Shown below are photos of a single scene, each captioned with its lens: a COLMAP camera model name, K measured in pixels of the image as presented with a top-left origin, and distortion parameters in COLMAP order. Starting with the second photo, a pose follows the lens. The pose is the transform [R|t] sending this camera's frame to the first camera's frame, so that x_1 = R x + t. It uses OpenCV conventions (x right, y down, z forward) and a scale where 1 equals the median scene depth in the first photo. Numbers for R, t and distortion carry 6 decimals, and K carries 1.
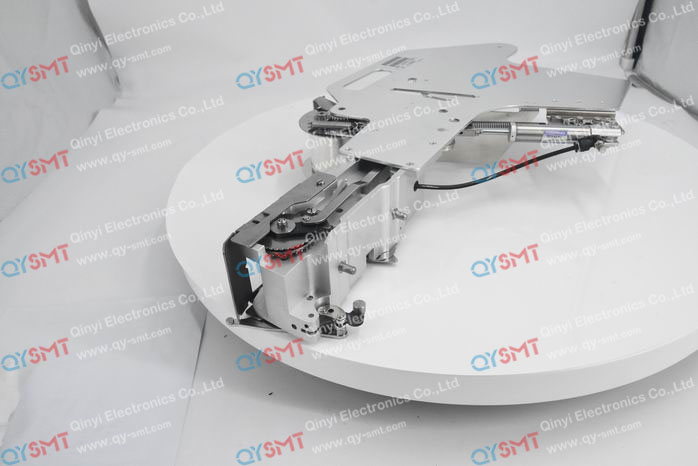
lens RADIAL K [[546.5, 0, 349.0], [0, 546.5, 233.0], [0, 0, 1]] dist [0.000026, -0.000750]
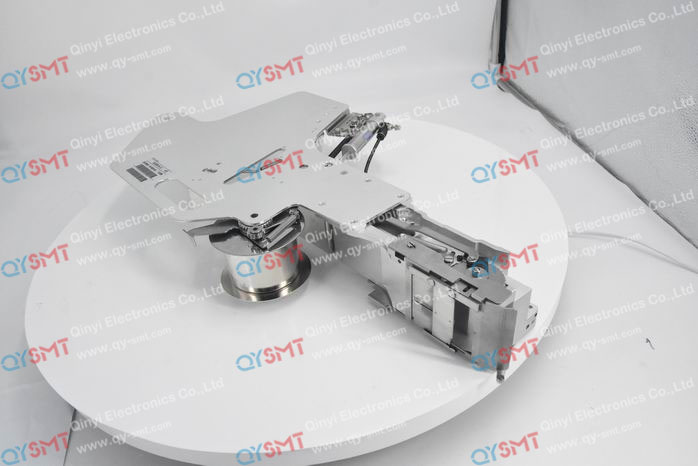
lens RADIAL K [[546.5, 0, 349.0], [0, 546.5, 233.0], [0, 0, 1]] dist [0.000026, -0.000750]
pose [[1.000000, 0.000063, 0.000032, 0.000023], [-0.000063, 1.000000, 0.000624, 0.458071], [-0.000032, -0.000624, 1.000000, -0.000219]]
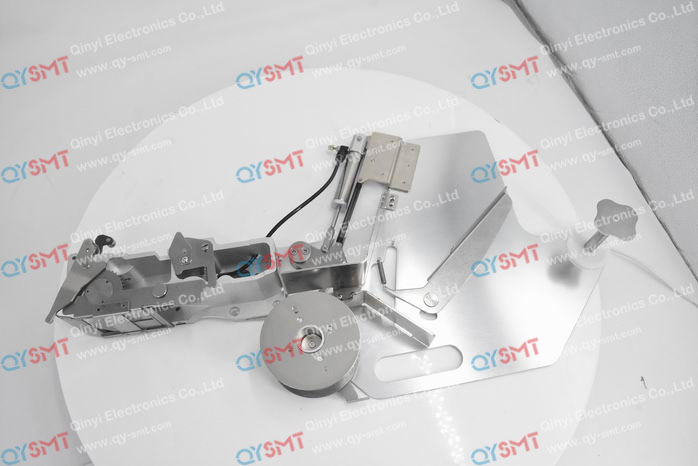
lens RADIAL K [[546.6, 0, 349.0], [0, 546.6, 233.0], [0, 0, 1]] dist [-0.000823, 0.000802]
pose [[1.000000, 0.000060, -0.000020, 0.000032], [-0.000060, 1.000000, 0.000597, 0.343400], [0.000020, -0.000597, 1.000000, -0.000156]]
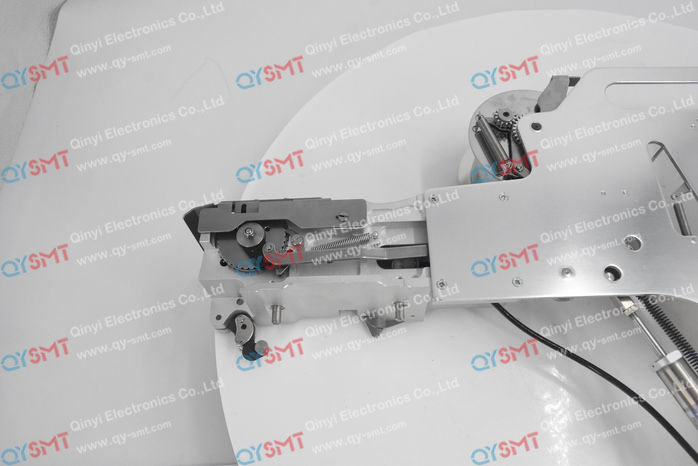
lens RADIAL K [[546.5, 0, 349.0], [0, 546.5, 233.0], [0, 0, 1]] dist [0.000720, -0.000195]
pose [[1.000000, -0.000162, -0.000029, 0.000035], [0.000162, 1.000000, 0.000085, 0.382209], [0.000029, -0.000085, 1.000000, -0.000218]]
